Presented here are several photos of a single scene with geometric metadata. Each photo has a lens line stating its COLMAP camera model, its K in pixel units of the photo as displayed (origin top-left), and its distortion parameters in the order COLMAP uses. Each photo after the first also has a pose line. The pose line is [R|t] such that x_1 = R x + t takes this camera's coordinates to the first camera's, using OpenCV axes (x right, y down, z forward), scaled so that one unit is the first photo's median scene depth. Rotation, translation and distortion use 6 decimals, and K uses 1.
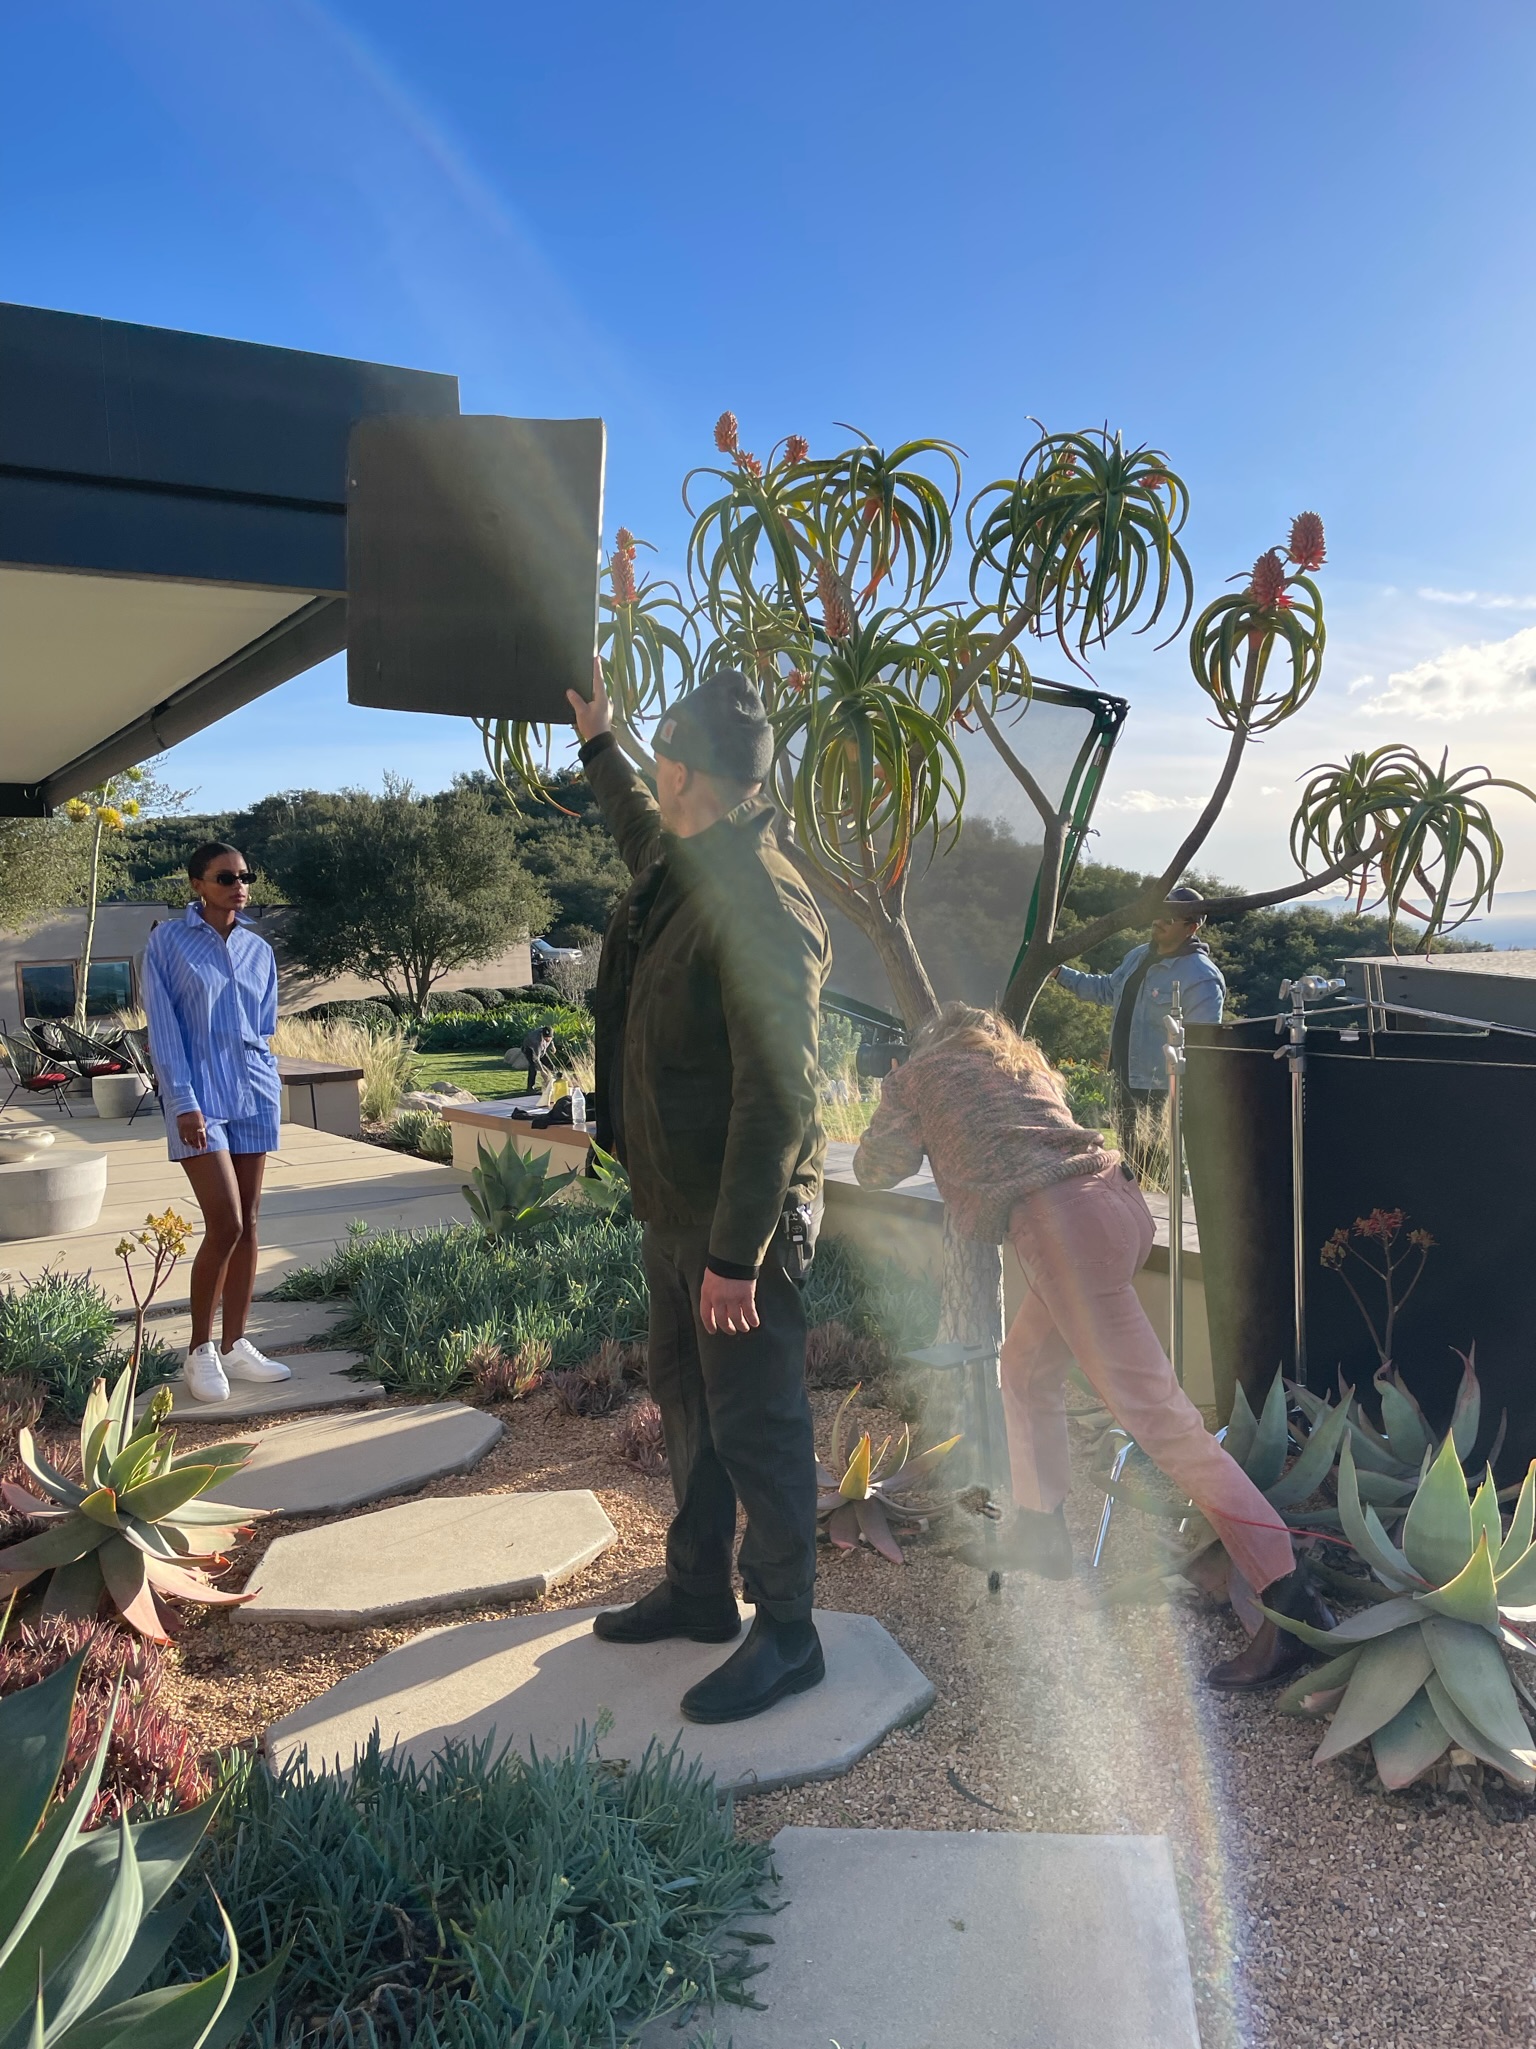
lens RADIAL K [[1793.8, 0, 768.0], [0, 1793.8, 1024.5], [0, 0, 1]] dist [0.072612, -0.002158]
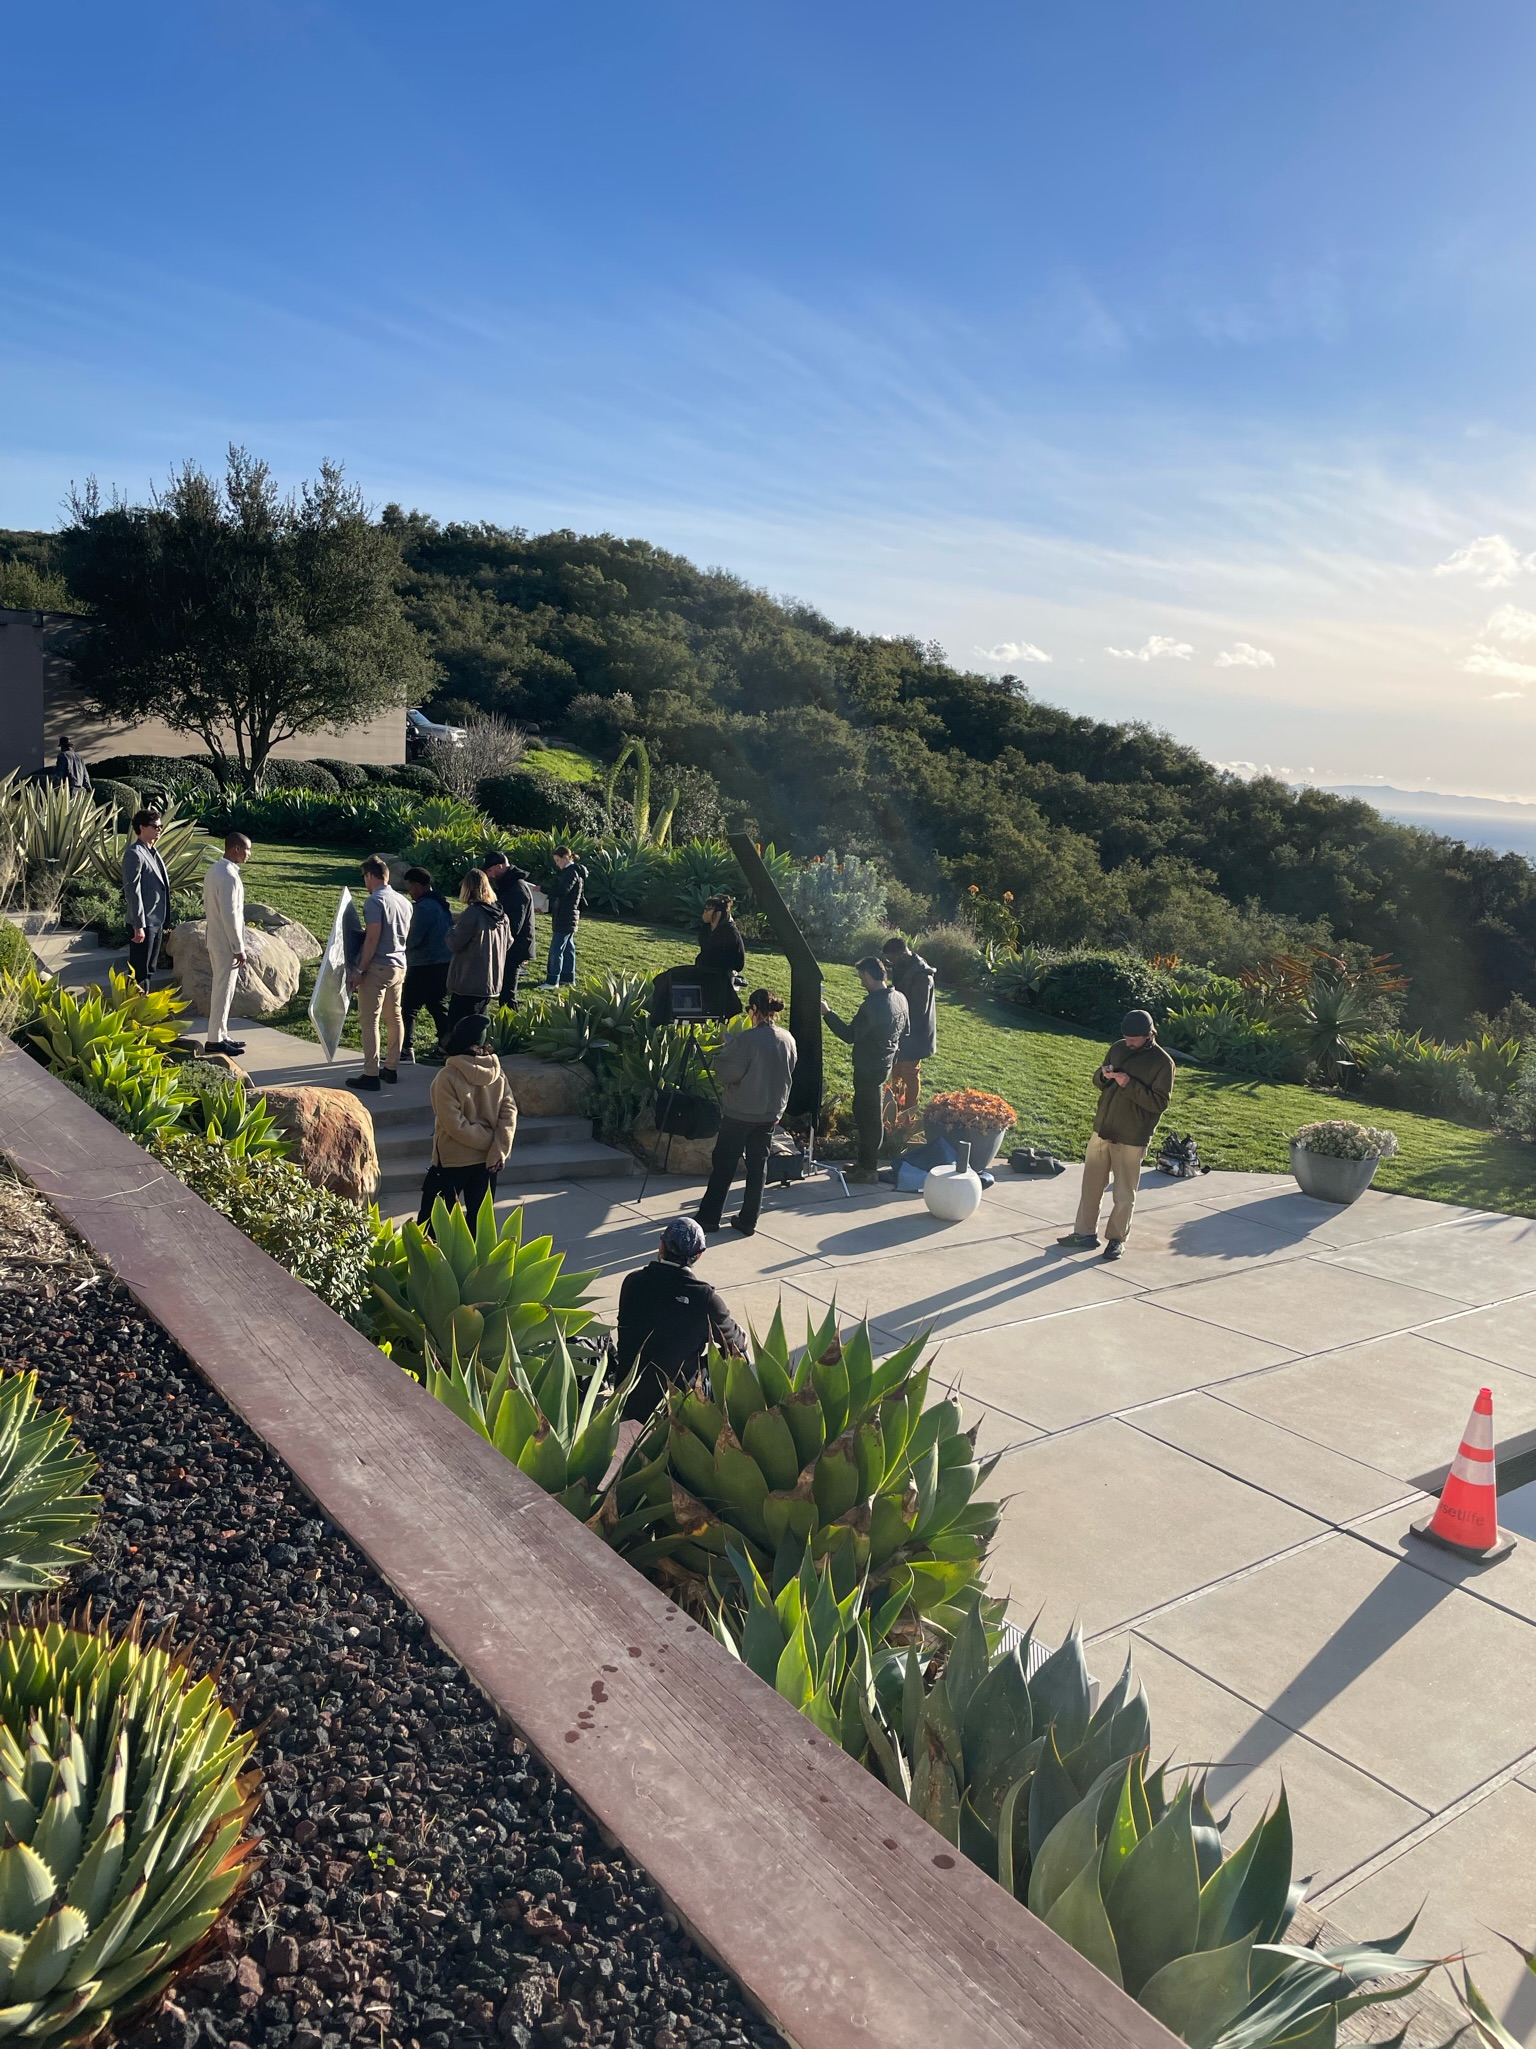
lens RADIAL K [[1793.8, 0, 768.0], [0, 1793.8, 1024.5], [0, 0, 1]] dist [0.072612, -0.002158]
pose [[0.990844, 0.103081, 0.087190, -0.031796], [-0.111336, 0.989154, 0.095806, -0.002945], [-0.076368, -0.104636, 0.991574, 0.199371]]
